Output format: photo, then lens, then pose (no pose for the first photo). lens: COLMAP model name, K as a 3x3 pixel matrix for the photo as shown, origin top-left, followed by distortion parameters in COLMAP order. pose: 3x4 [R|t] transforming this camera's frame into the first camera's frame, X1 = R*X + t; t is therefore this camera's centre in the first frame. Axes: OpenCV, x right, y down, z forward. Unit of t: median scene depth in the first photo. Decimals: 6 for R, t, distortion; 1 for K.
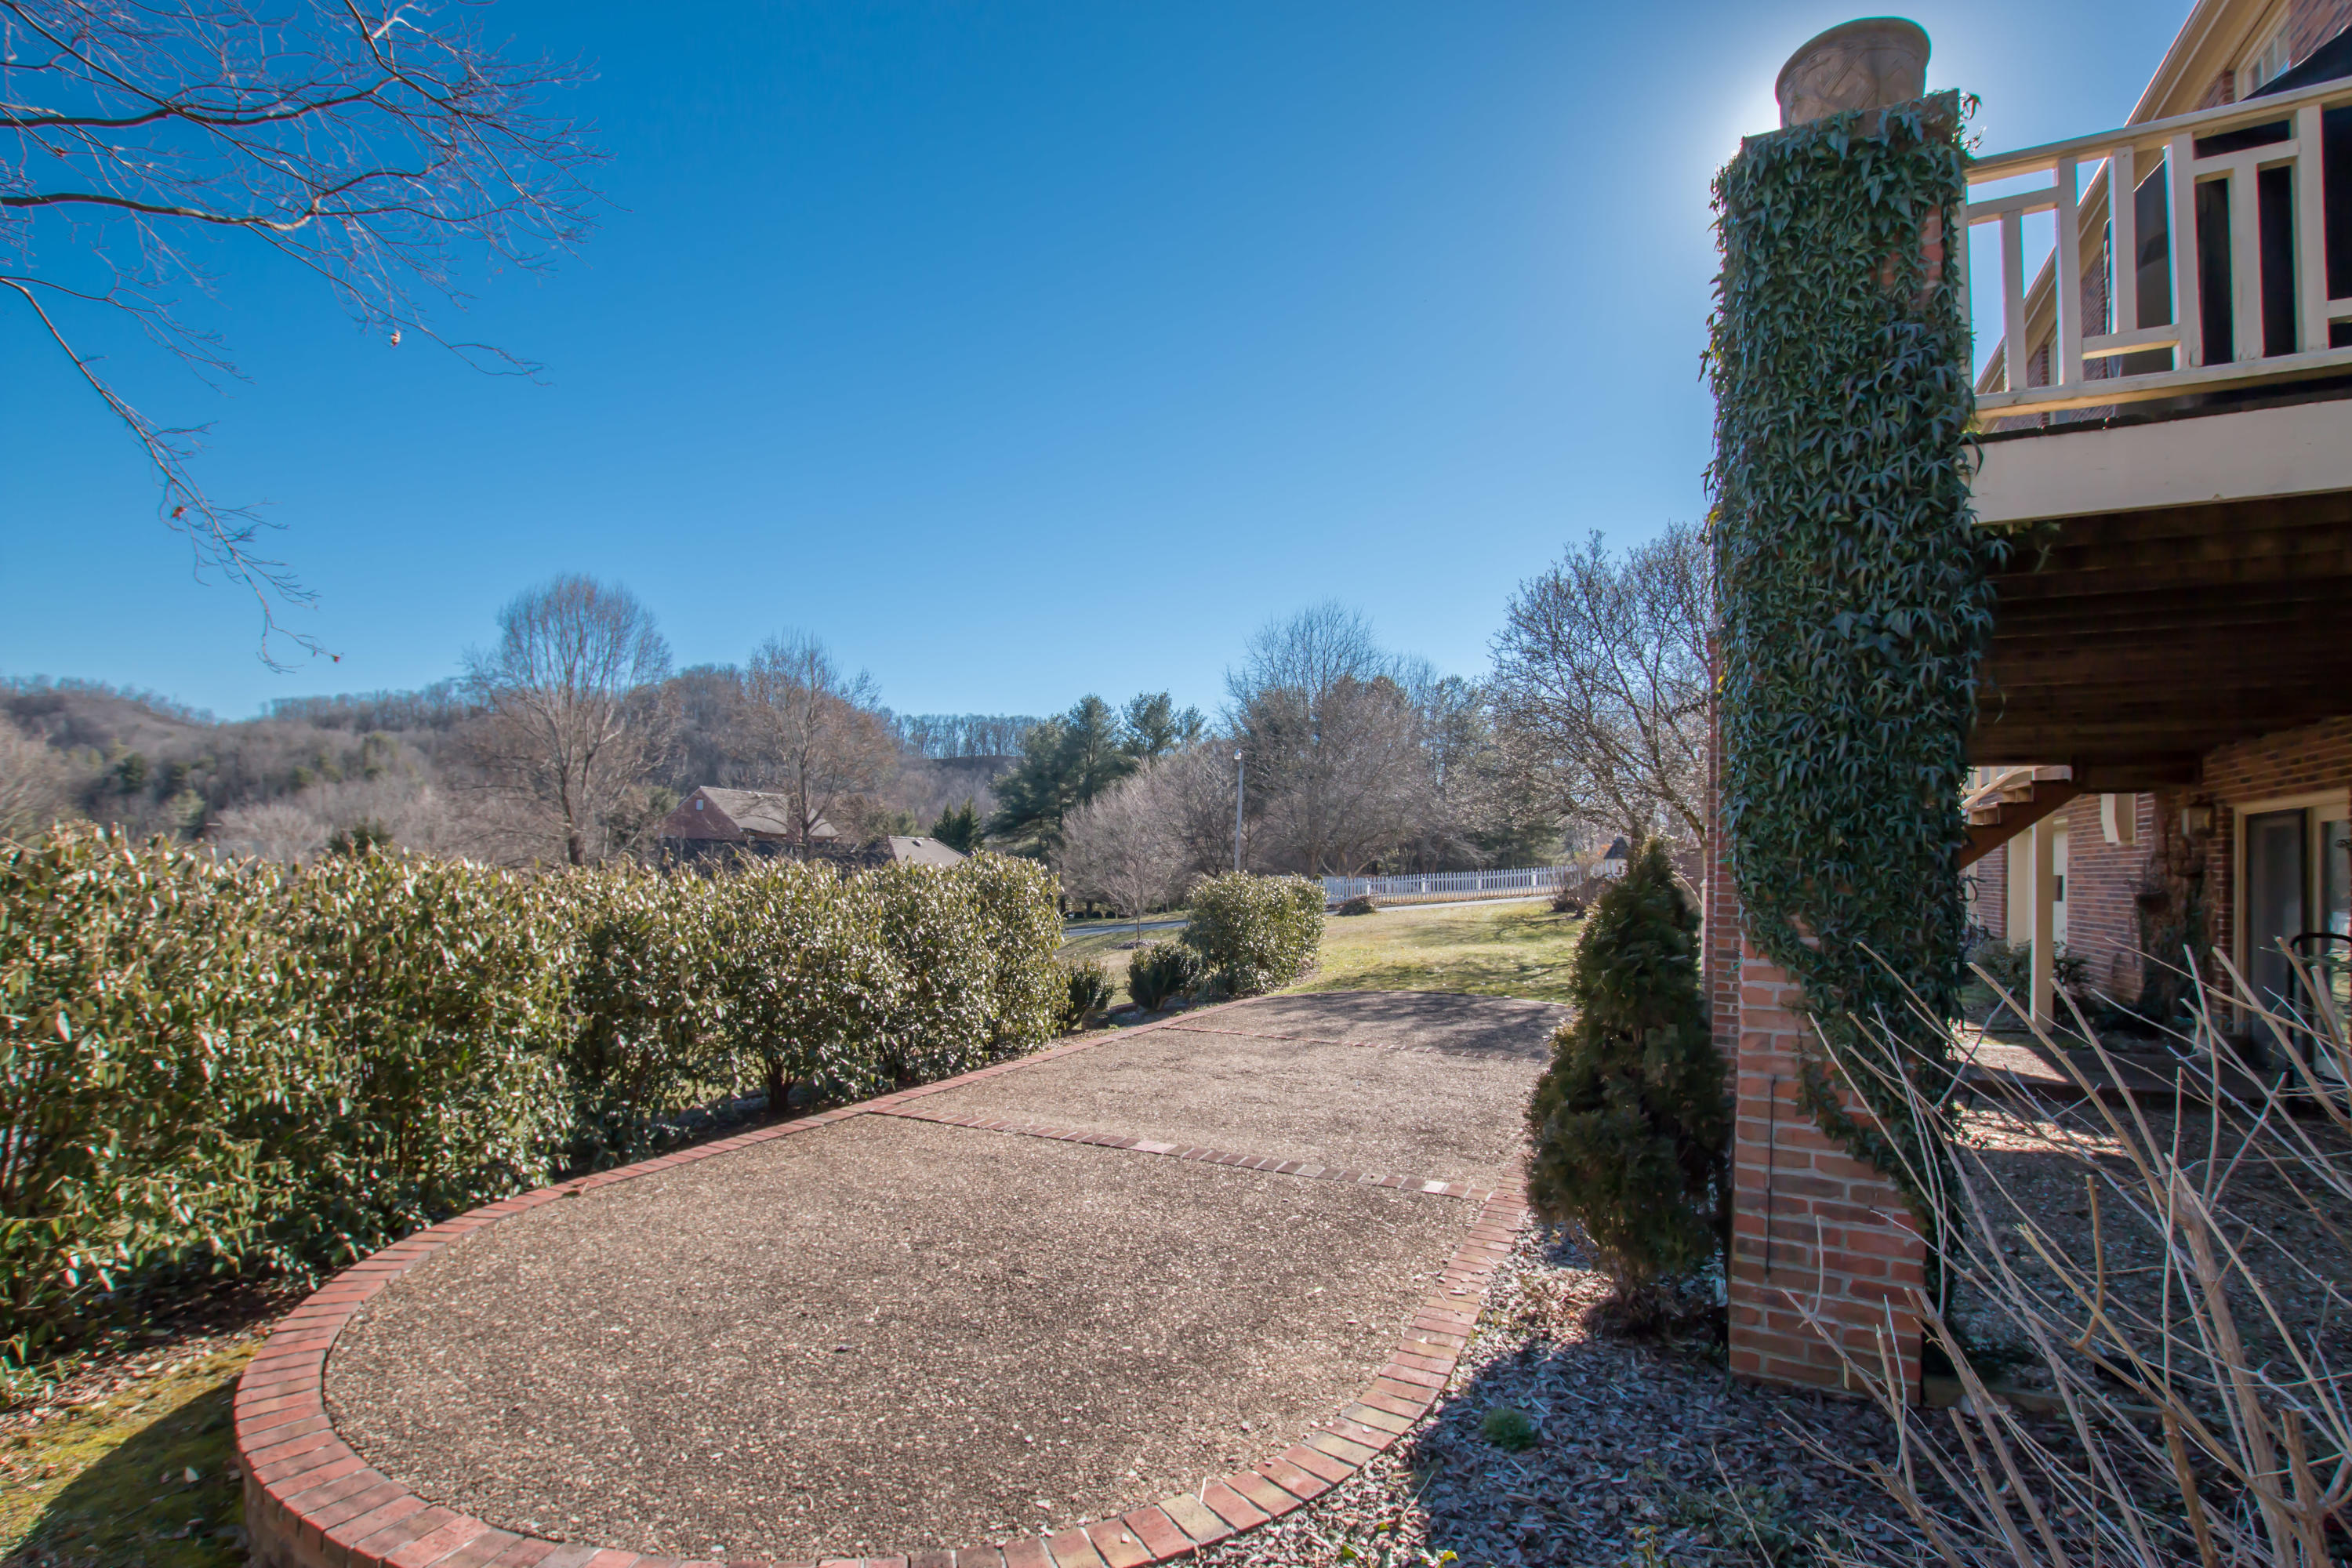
lens RADIAL K [[1083.1, 0, 1174.4], [0, 1083.1, 827.1], [0, 0, 1]] dist [-0.032064, 0.000546]
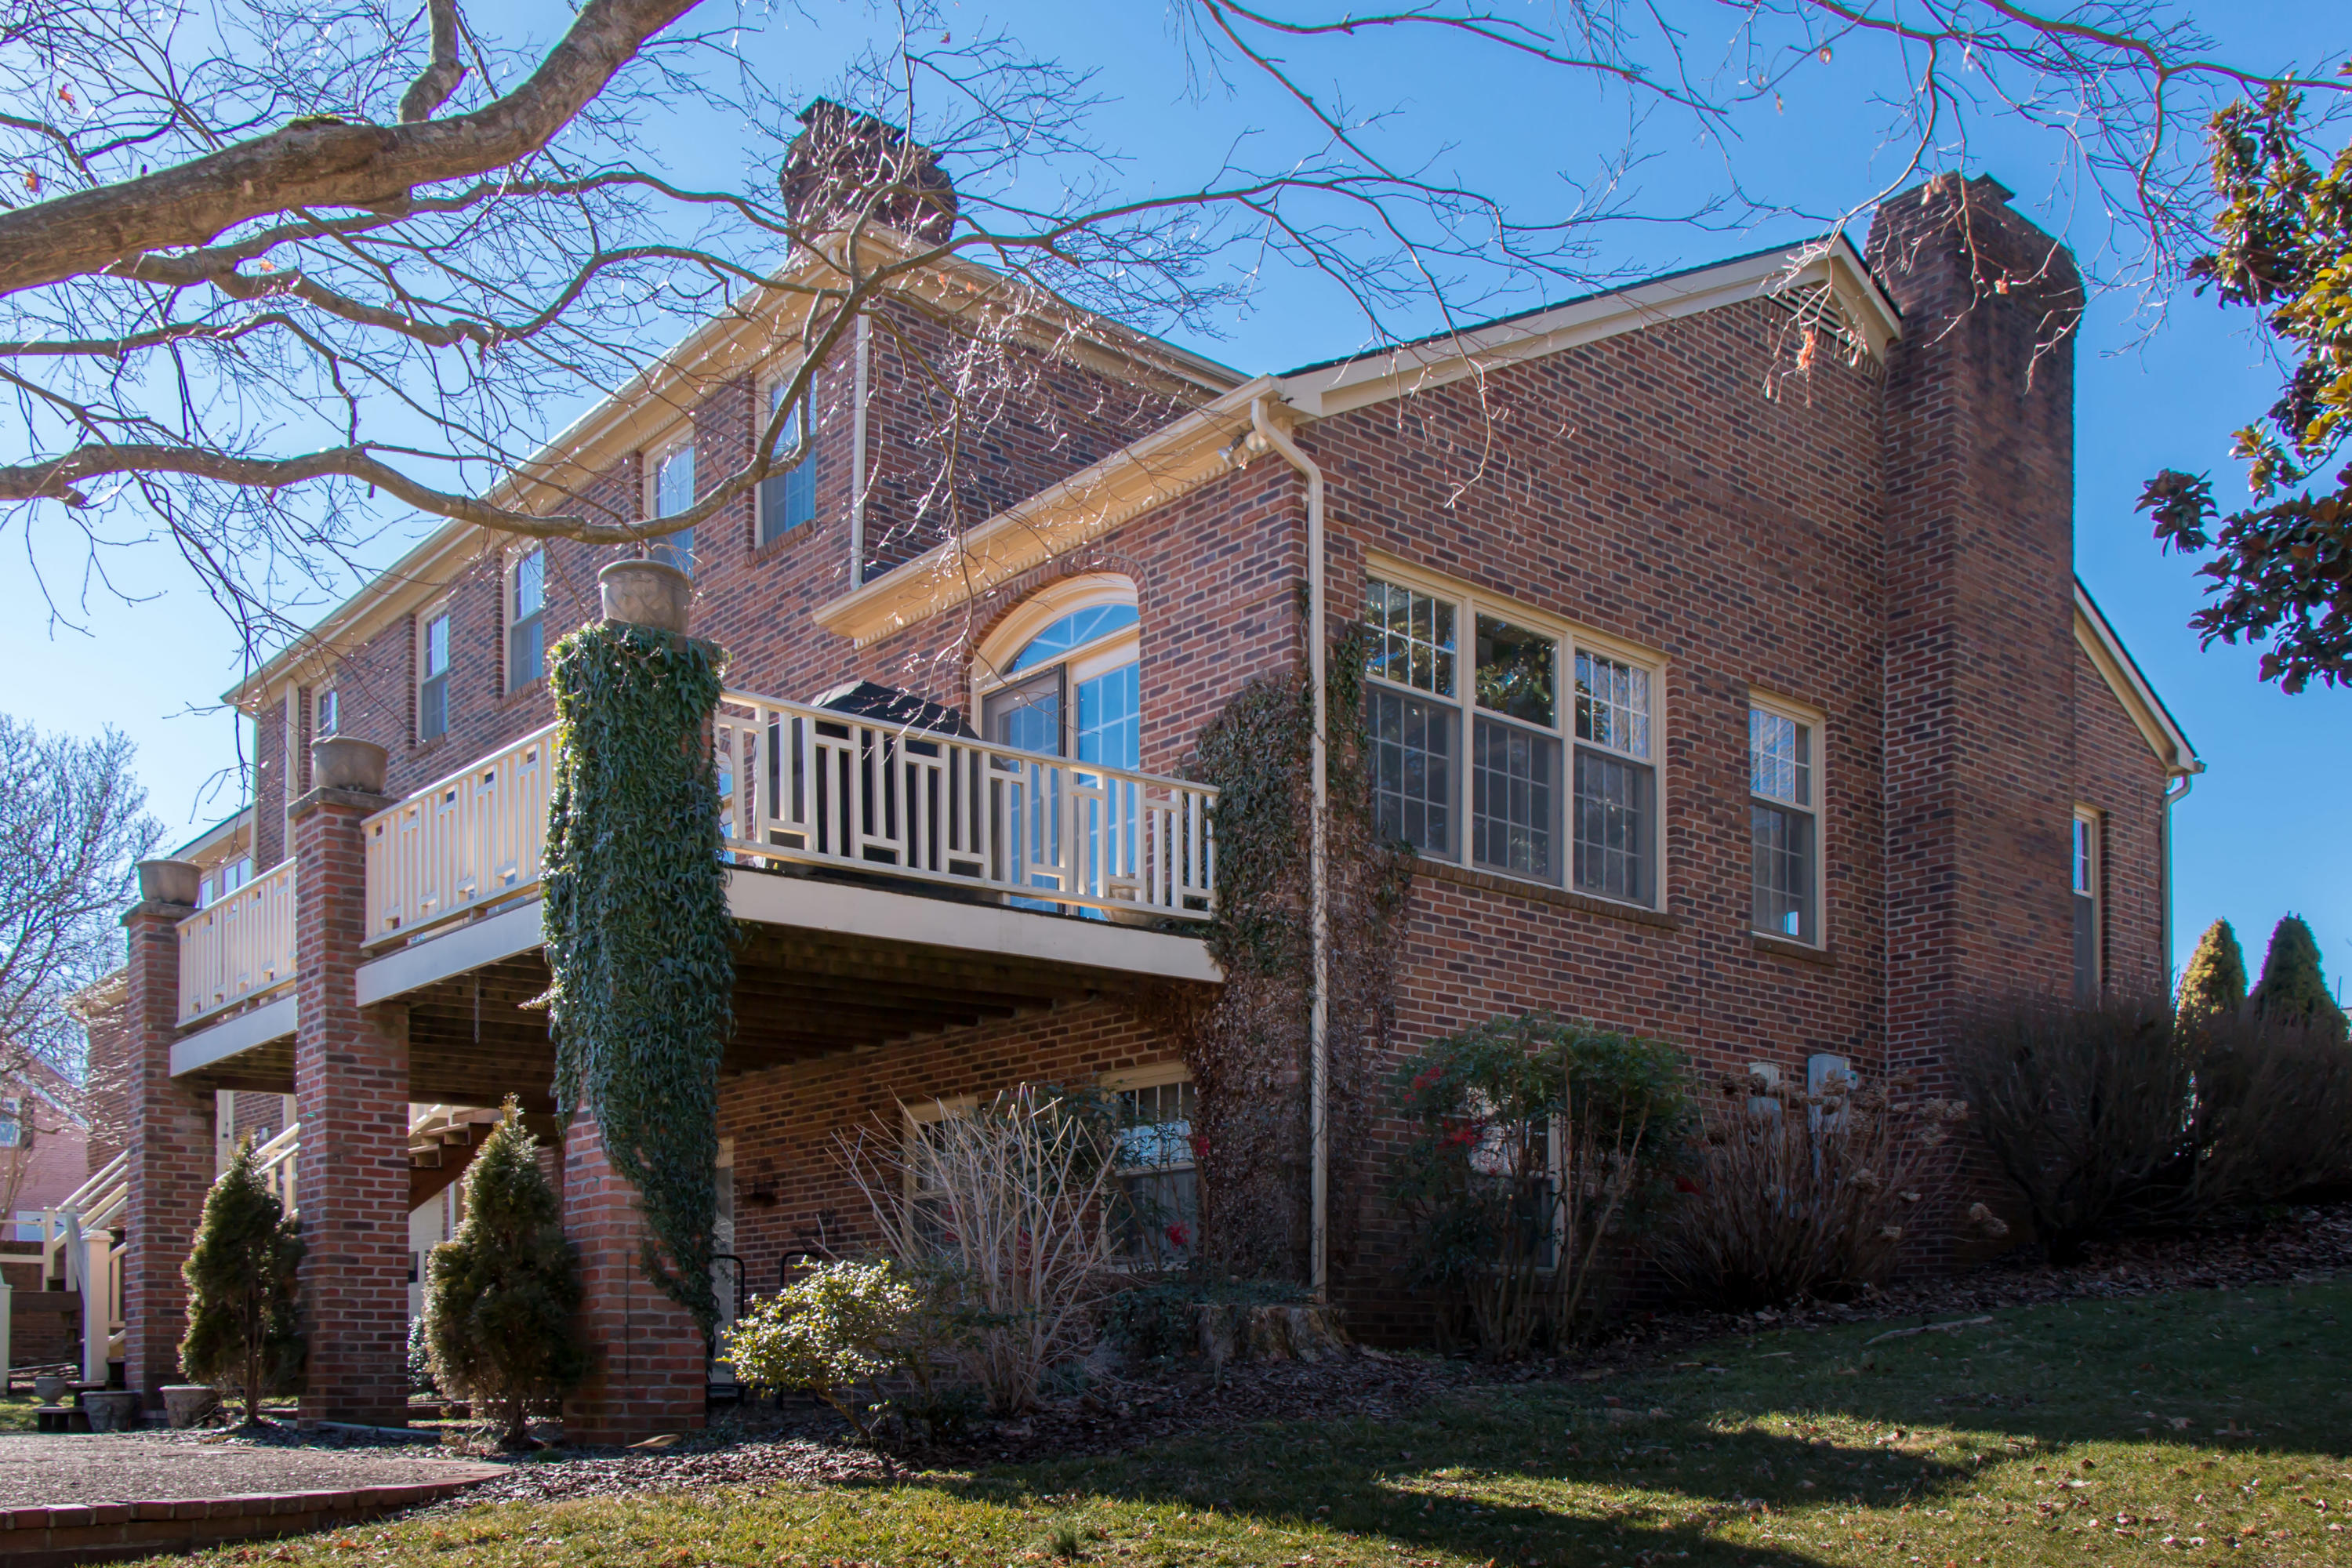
lens RADIAL K [[1892.6, 0, 1176.0], [0, 1892.6, 784.0], [0, 0, 1]] dist [-0.004789, -0.118453]
pose [[0.370036, 0.229928, 0.900115, -1.721927], [-0.007216, 0.969571, -0.244703, 0.236886], [-0.928990, 0.084053, 0.360435, -0.754854]]
